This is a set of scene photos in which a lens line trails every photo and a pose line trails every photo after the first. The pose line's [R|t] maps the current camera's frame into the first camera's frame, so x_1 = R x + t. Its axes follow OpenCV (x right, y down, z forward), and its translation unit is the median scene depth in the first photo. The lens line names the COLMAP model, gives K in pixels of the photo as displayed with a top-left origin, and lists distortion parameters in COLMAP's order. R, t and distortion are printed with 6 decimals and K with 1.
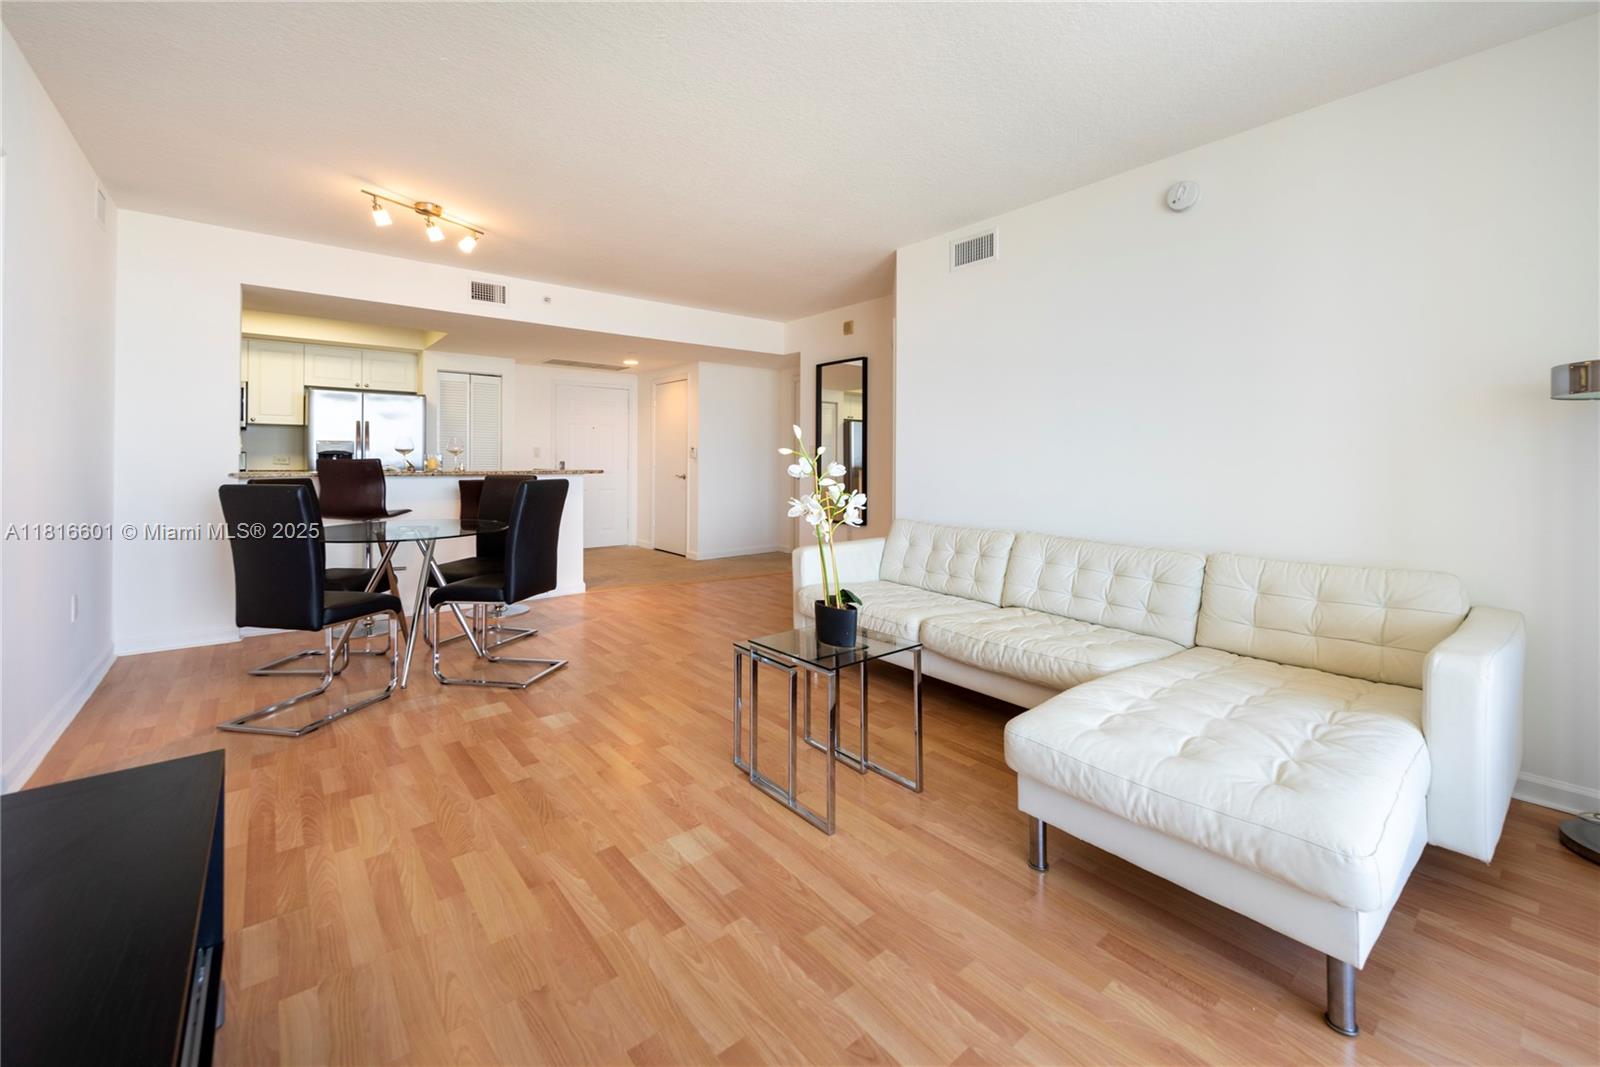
lens RADIAL K [[681.8, 0, 815.7], [0, 681.8, 435.2], [0, 0, 1]] dist [0.008776, -0.001703]
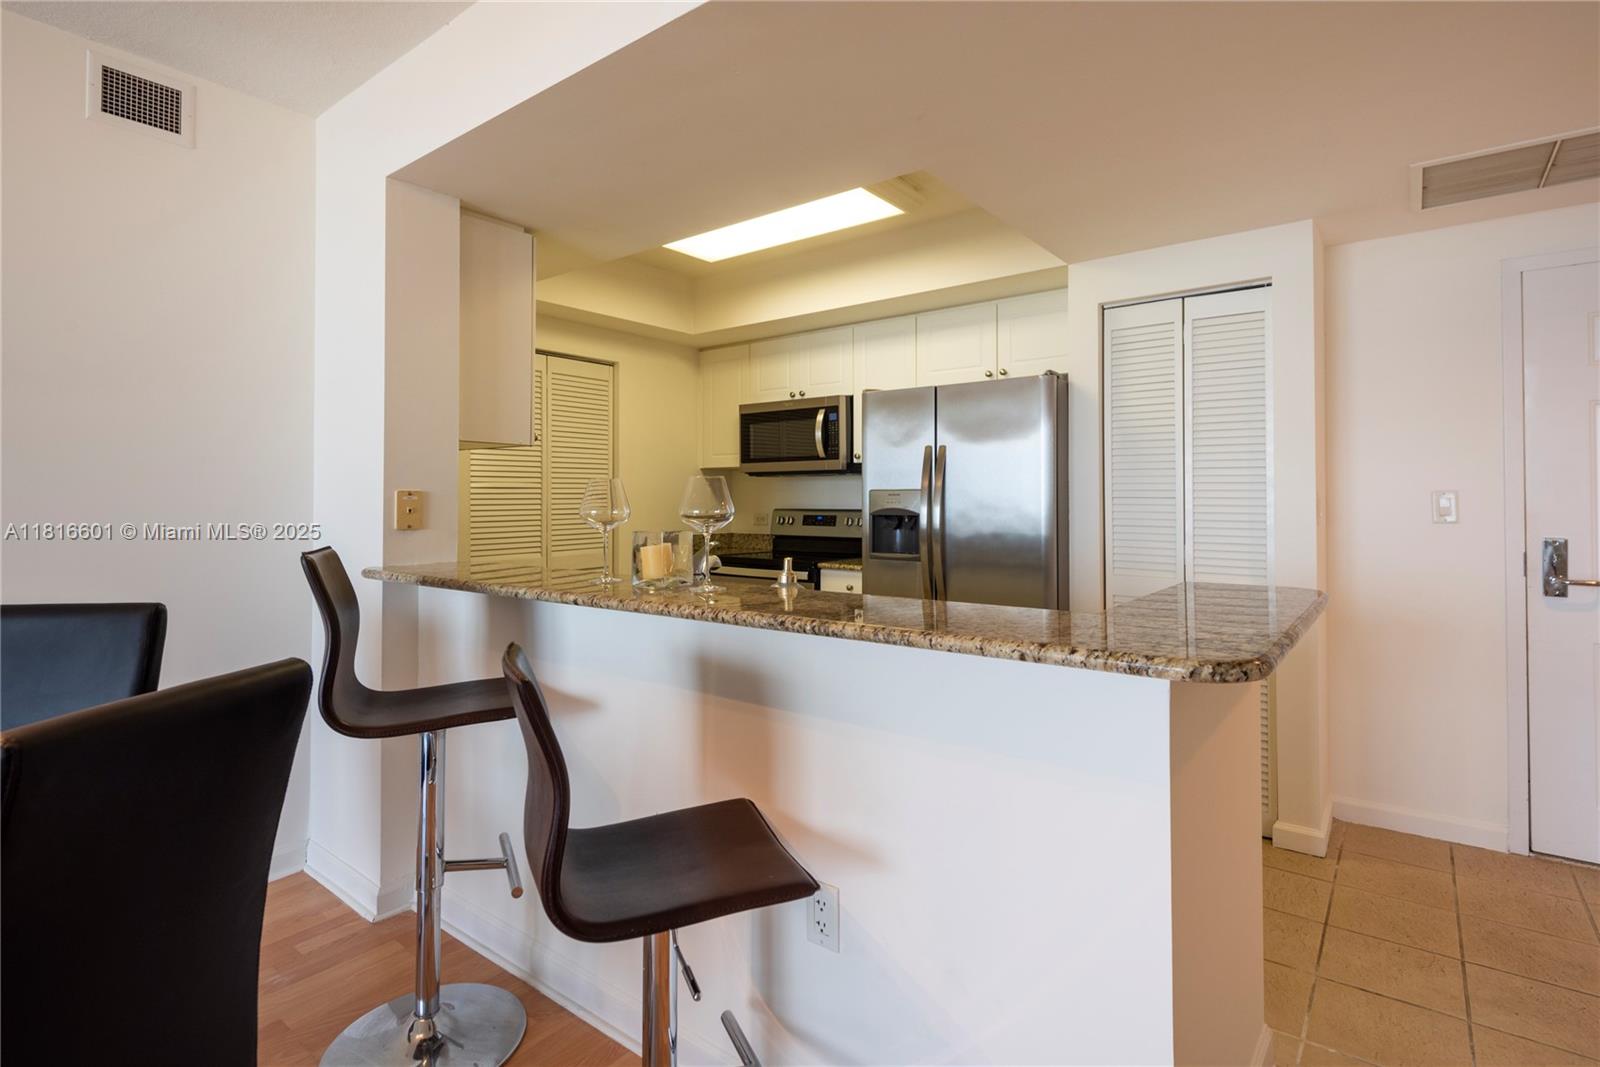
lens RADIAL K [[794.2, 0, 797.6], [0, 794.2, 489.2], [0, 0, 1]] dist [0.001209, 0.000037]
pose [[0.223998, -0.022008, -0.974341, -0.289467], [0.035695, 0.999259, -0.014365, 0.026212], [0.973936, -0.031561, 0.224618, 1.486343]]
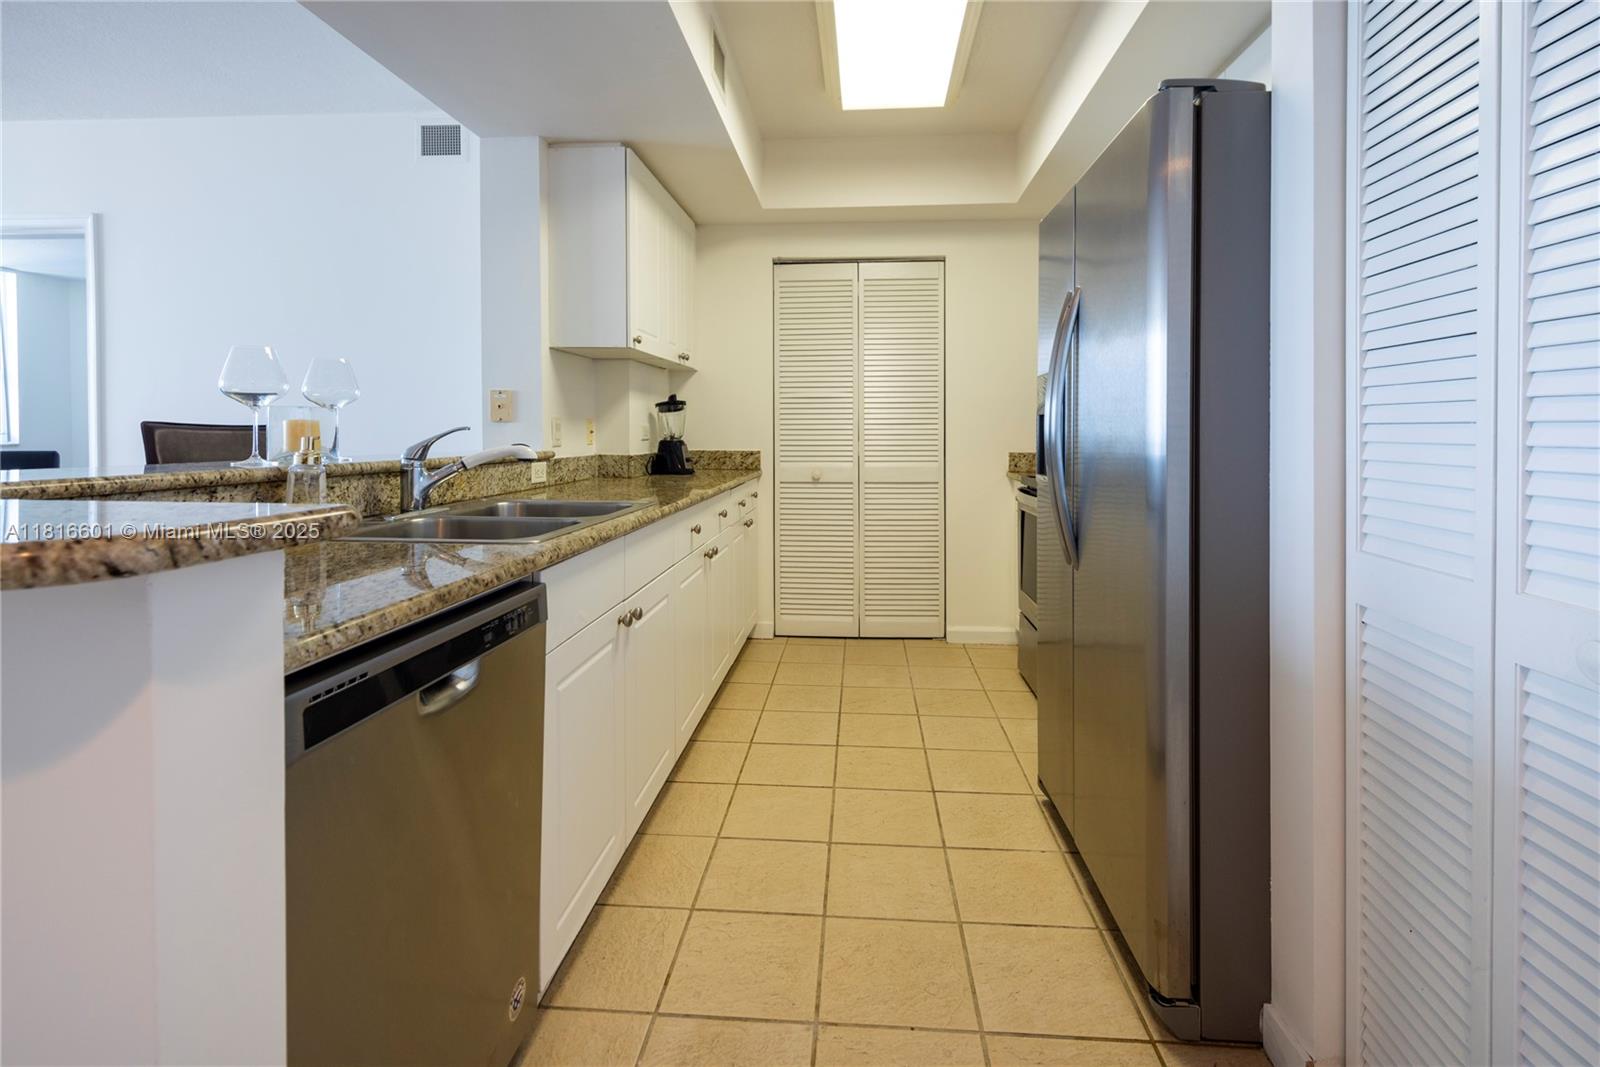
lens RADIAL K [[730.4, 0, 811.4], [0, 730.4, 442.2], [0, 0, 1]] dist [0.012255, -0.000718]
pose [[-0.689462, -0.002191, -0.724318, -0.727726], [0.012829, 0.999802, -0.015237, 0.080769], [0.724208, -0.019798, -0.689297, 2.130563]]
